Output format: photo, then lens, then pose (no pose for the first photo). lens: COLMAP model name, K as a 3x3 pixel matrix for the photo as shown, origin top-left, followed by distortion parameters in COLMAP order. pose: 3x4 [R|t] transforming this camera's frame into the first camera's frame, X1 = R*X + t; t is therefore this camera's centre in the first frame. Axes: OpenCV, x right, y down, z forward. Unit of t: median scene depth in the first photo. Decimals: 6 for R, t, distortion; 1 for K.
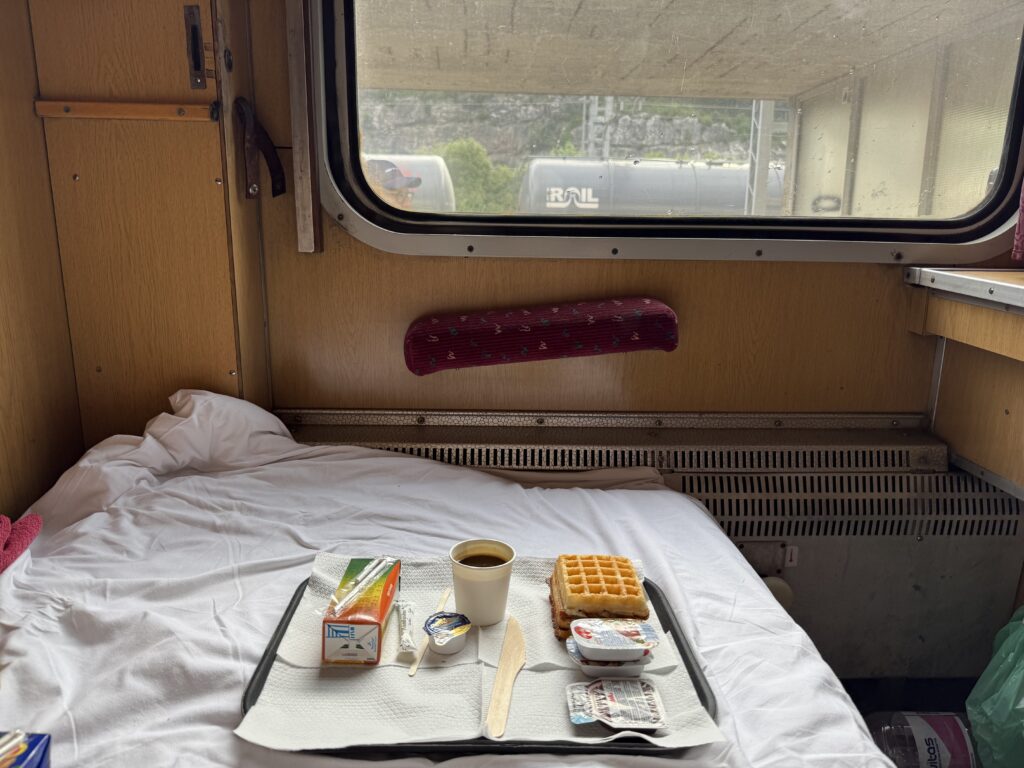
lens RADIAL K [[718.0, 0, 516.1], [0, 718.0, 387.5], [0, 0, 1]] dist [0.173592, -0.370927]
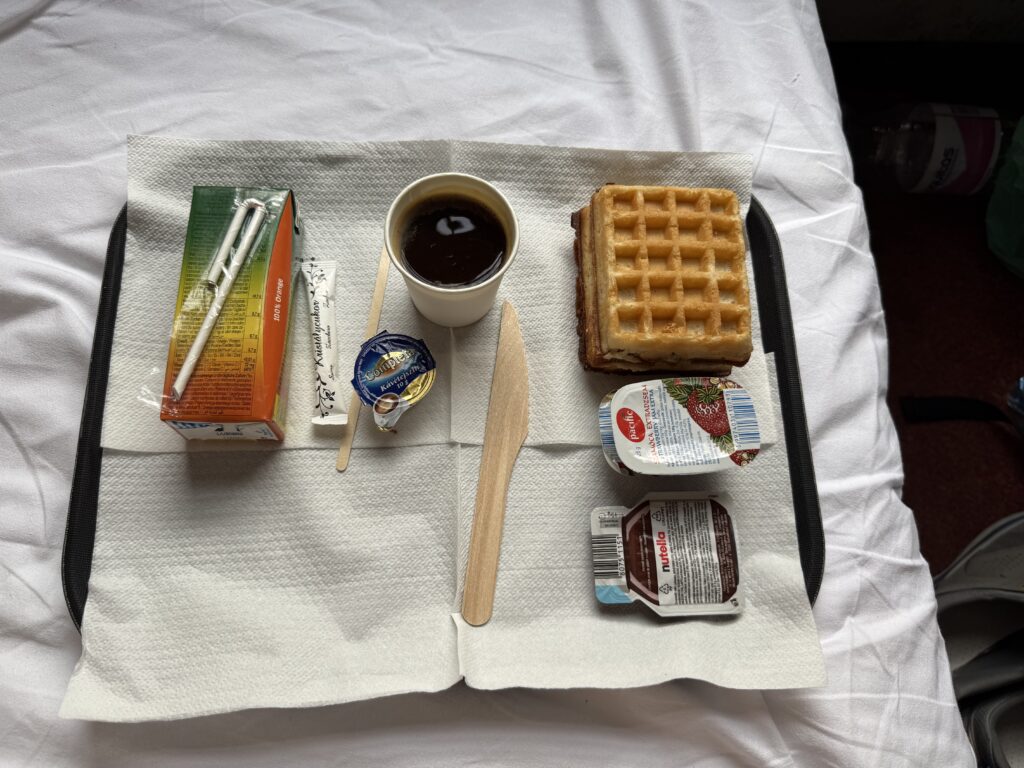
lens RADIAL K [[718.0, 0, 516.1], [0, 718.0, 387.5], [0, 0, 1]] dist [0.173592, -0.370927]
pose [[0.999226, 0.021534, 0.032911, -0.017559], [-0.039198, 0.476655, 0.878216, -0.171663], [0.003225, -0.878827, 0.477130, 0.732726]]
